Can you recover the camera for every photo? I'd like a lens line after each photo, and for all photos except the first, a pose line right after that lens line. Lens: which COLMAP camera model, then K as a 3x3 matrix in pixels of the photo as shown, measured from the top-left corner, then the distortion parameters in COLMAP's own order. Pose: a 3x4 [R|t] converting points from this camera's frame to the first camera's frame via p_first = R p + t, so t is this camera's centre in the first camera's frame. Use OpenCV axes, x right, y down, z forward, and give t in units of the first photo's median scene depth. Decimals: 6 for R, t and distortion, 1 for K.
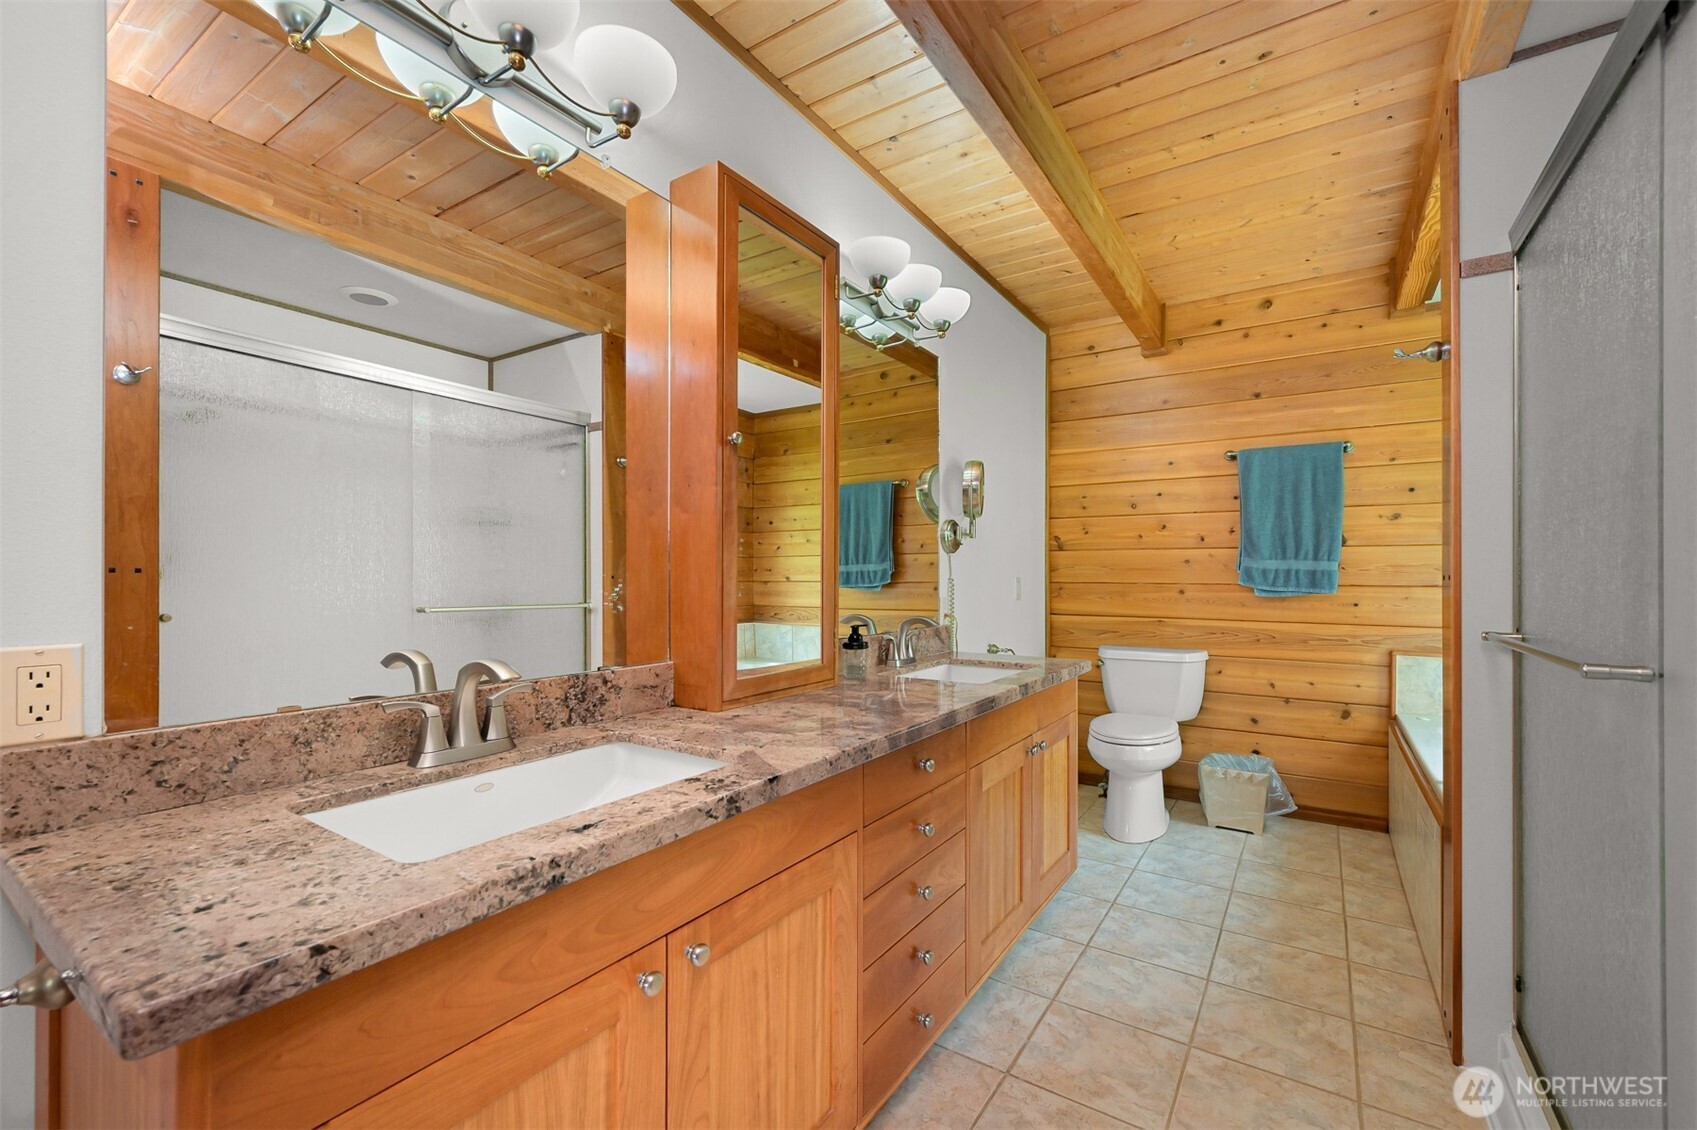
lens RADIAL K [[676.7, 0, 856.4], [0, 676.7, 575.2], [0, 0, 1]] dist [-0.000123, -0.000017]
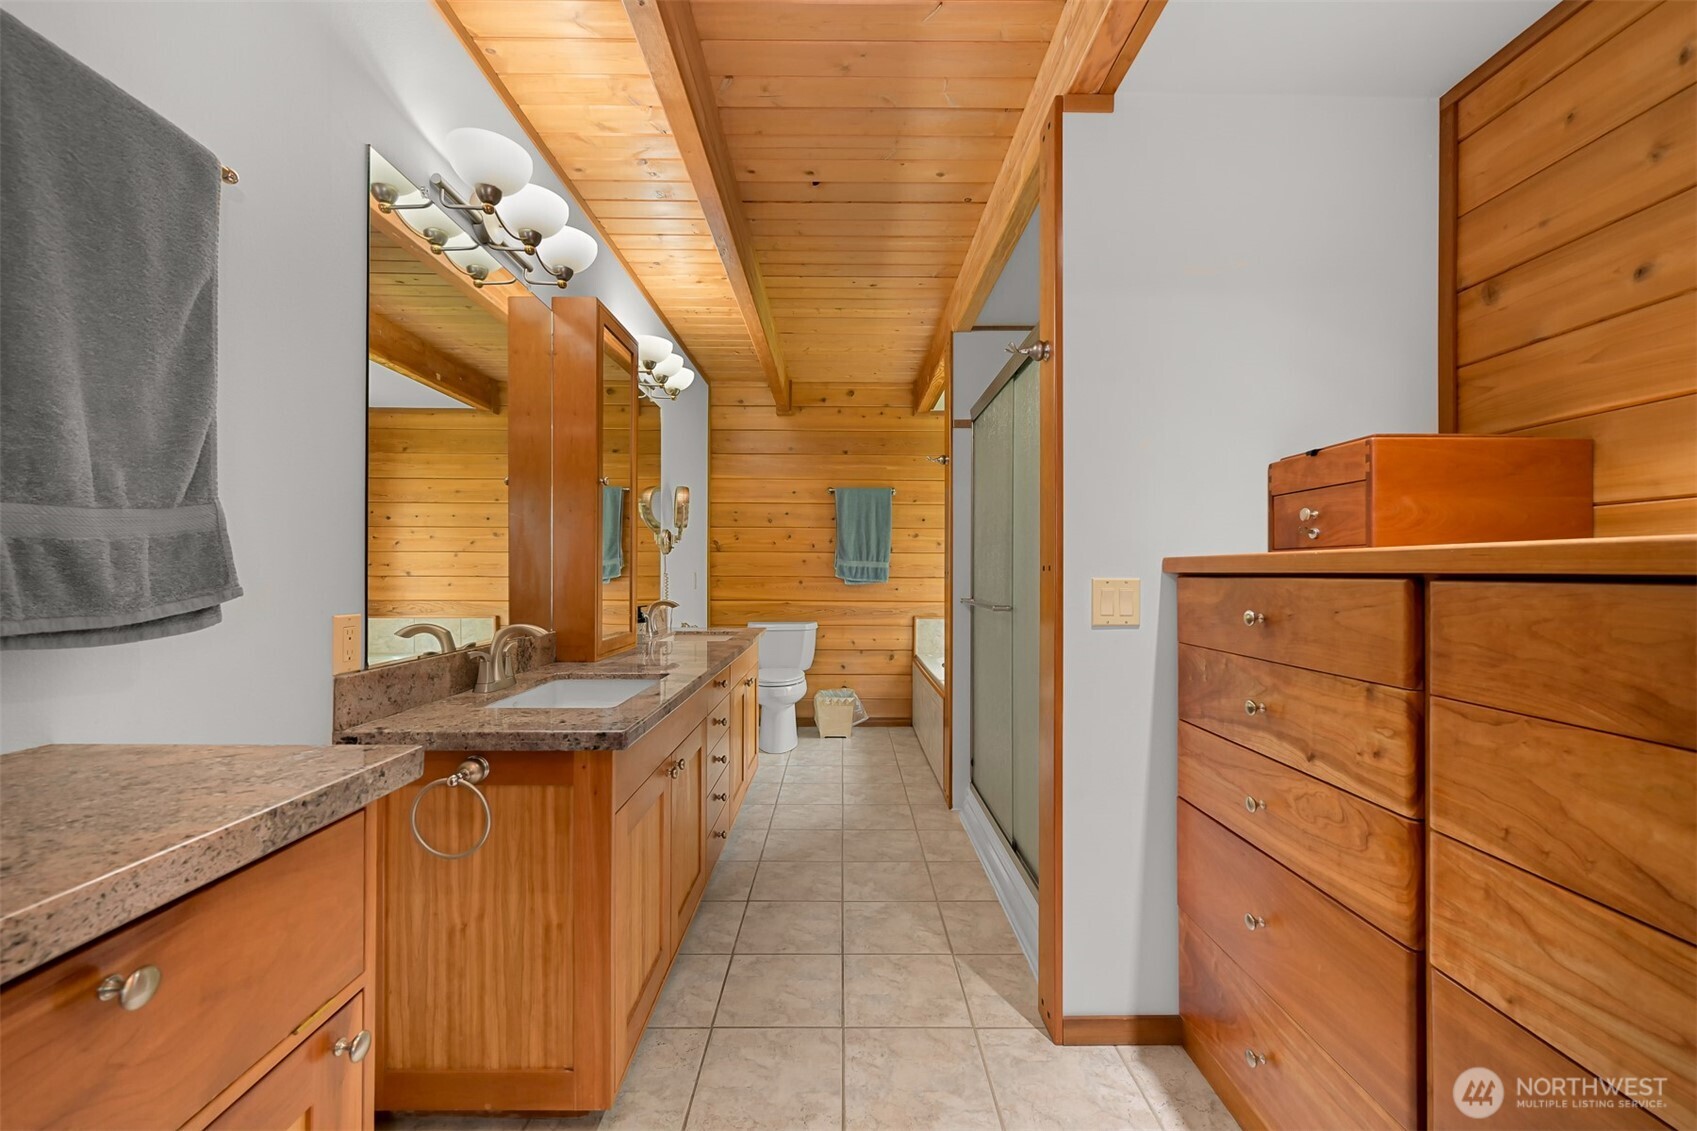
lens RADIAL K [[668.3, 0, 856.4], [0, 668.3, 571.6], [0, 0, 1]] dist [-0.000061, 0.000061]
pose [[0.815911, 0.001388, 0.578176, -0.268777], [-0.003835, 0.999988, 0.003012, -0.003135], [-0.578165, -0.004675, 0.815907, -0.252381]]
